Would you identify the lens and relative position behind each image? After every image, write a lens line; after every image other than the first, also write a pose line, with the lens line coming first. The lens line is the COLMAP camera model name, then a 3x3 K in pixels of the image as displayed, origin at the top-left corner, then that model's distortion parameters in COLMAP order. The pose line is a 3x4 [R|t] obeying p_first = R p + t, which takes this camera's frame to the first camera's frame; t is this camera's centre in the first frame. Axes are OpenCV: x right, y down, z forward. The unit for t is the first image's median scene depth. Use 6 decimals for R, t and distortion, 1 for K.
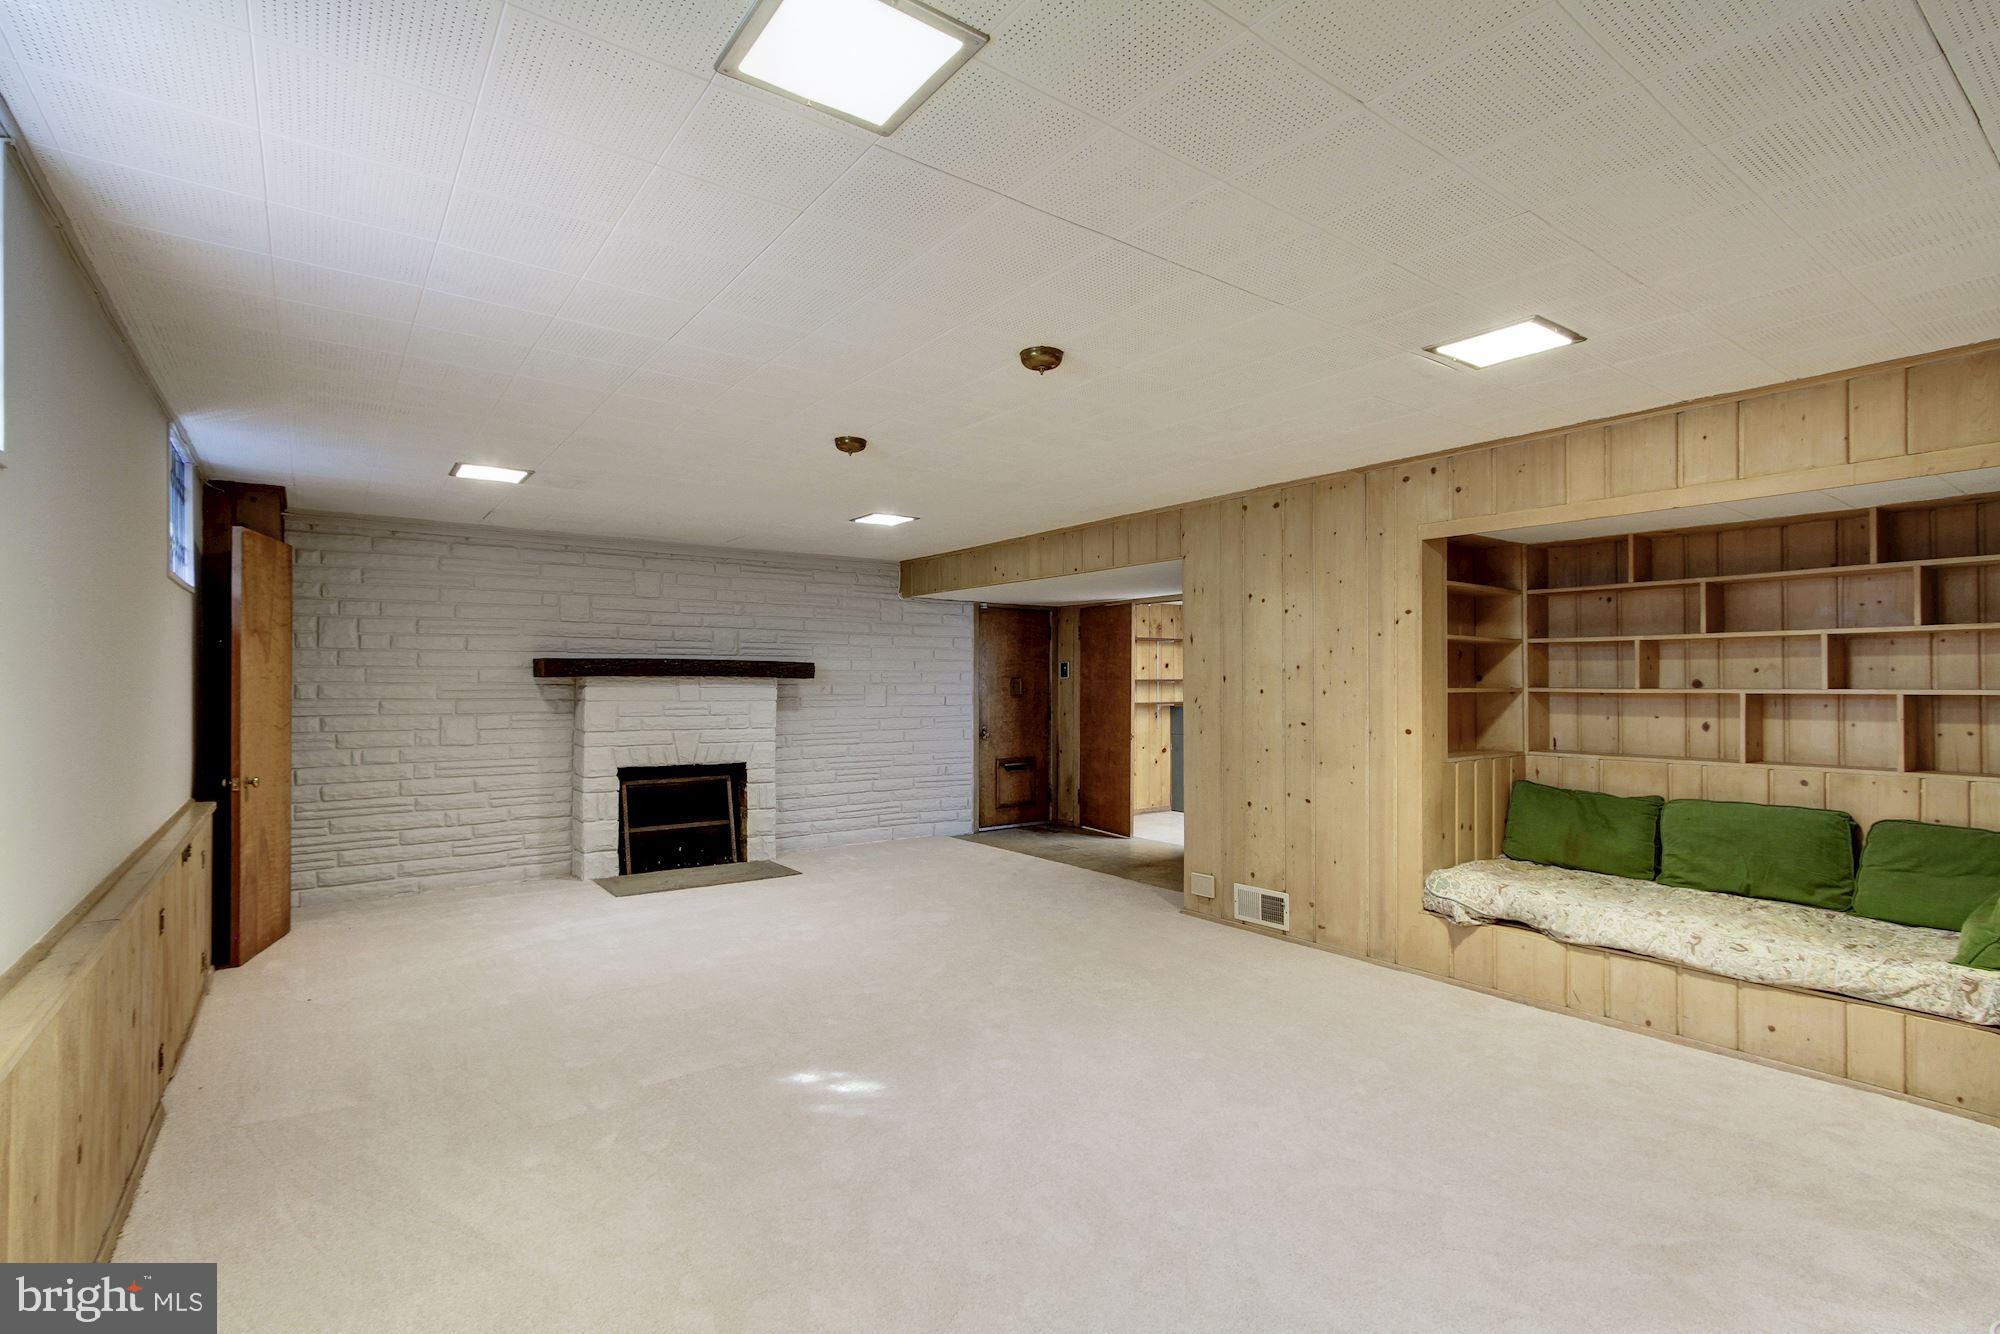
lens RADIAL K [[924.1, 0, 992.9], [0, 924.1, 679.6], [0, 0, 1]] dist [-0.012243, -0.001287]
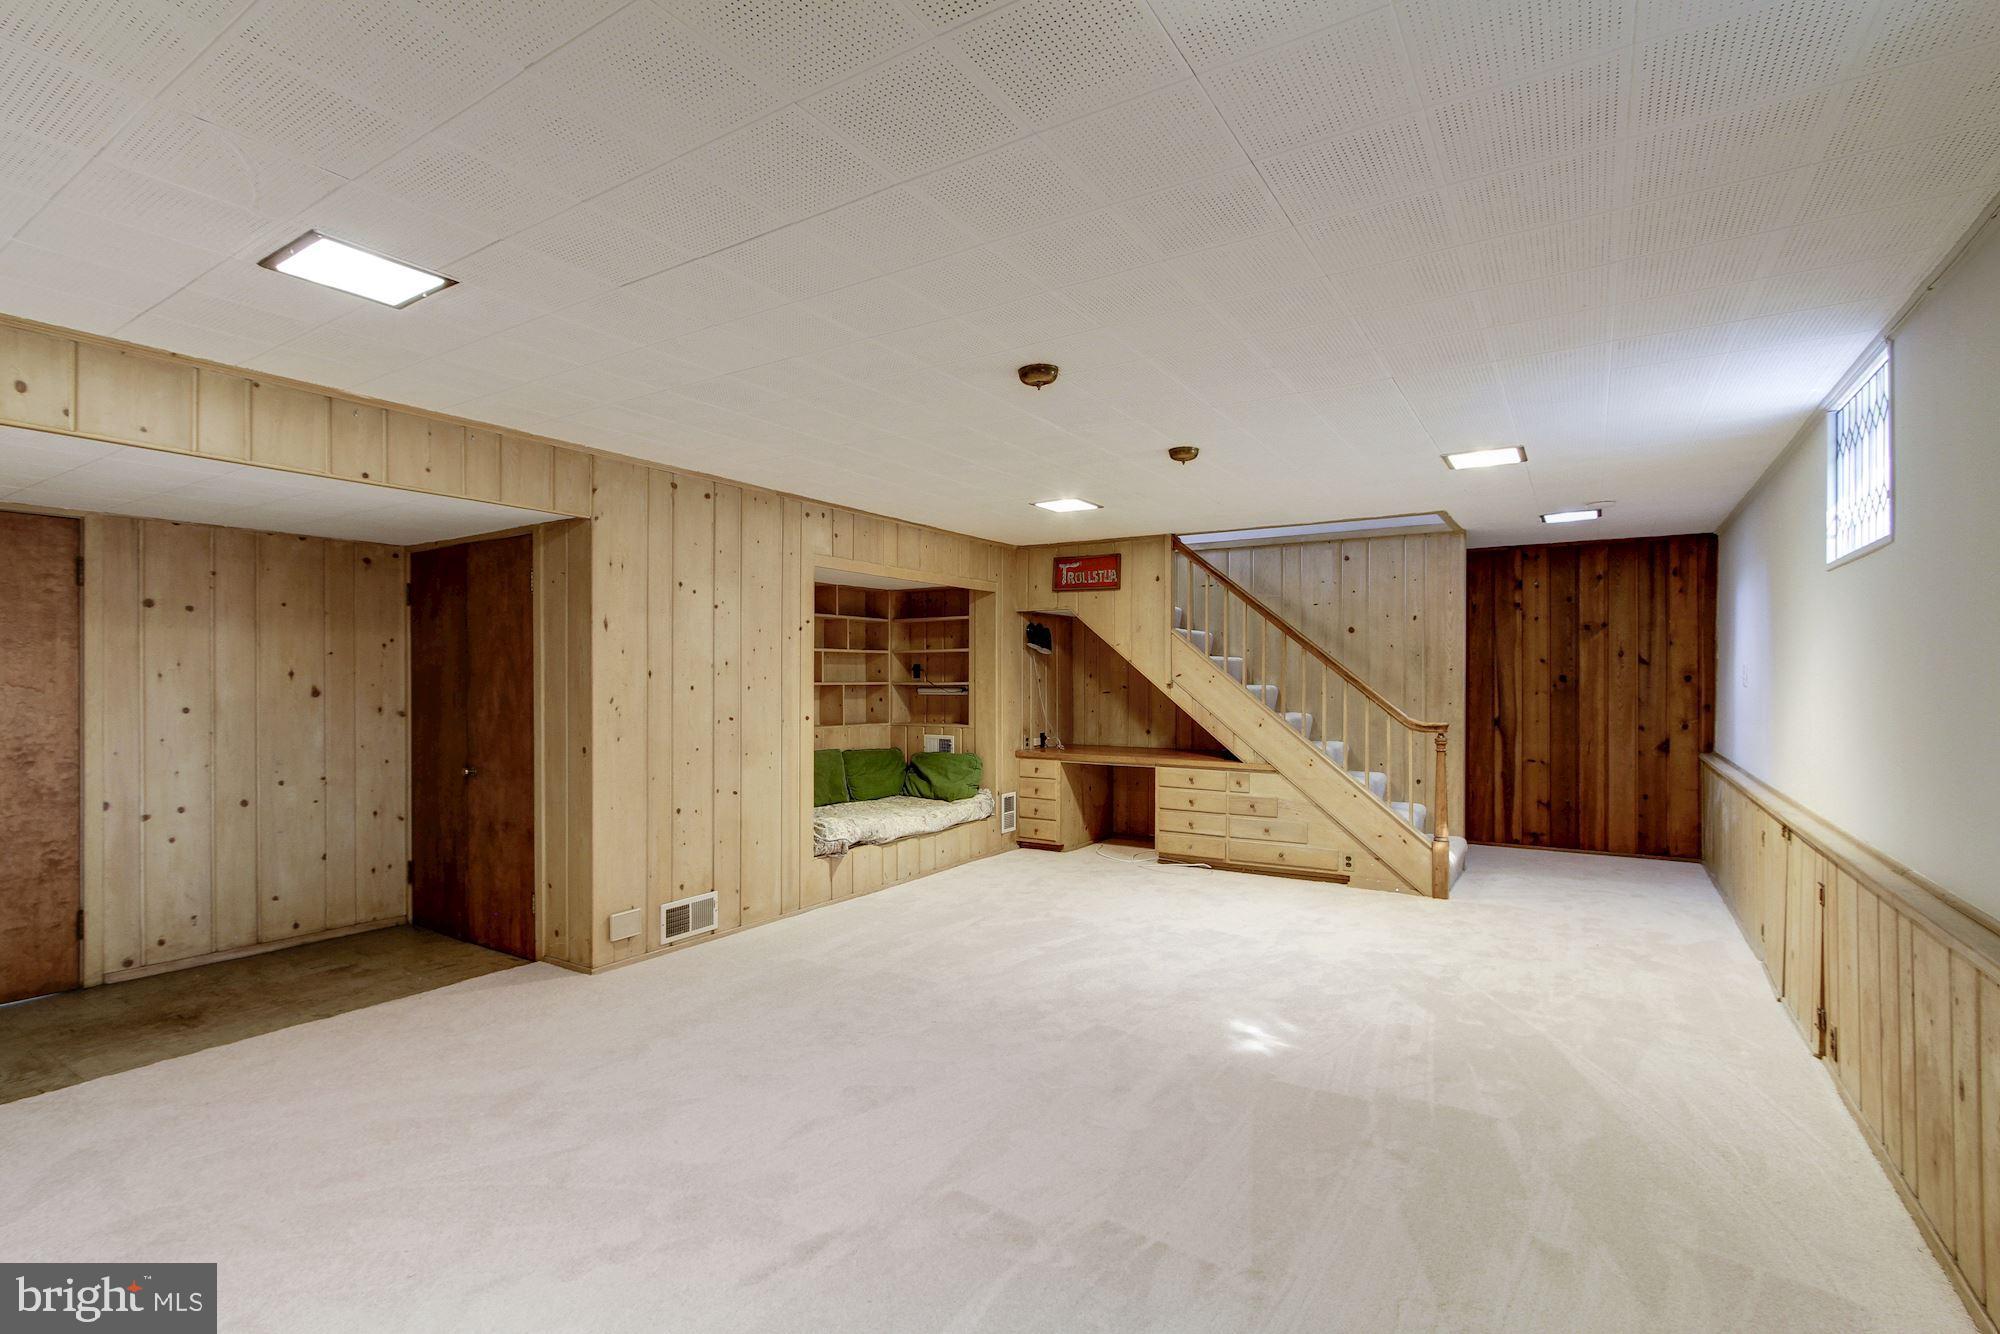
lens RADIAL K [[924.1, 0, 995.9], [0, 924.1, 664.6], [0, 0, 1]] dist [-0.012243, -0.001287]
pose [[-0.345220, 0.000254, 0.938522, -0.740037], [-0.015252, 0.999866, -0.005881, -0.011109], [-0.938398, -0.016345, -0.345170, 1.095658]]
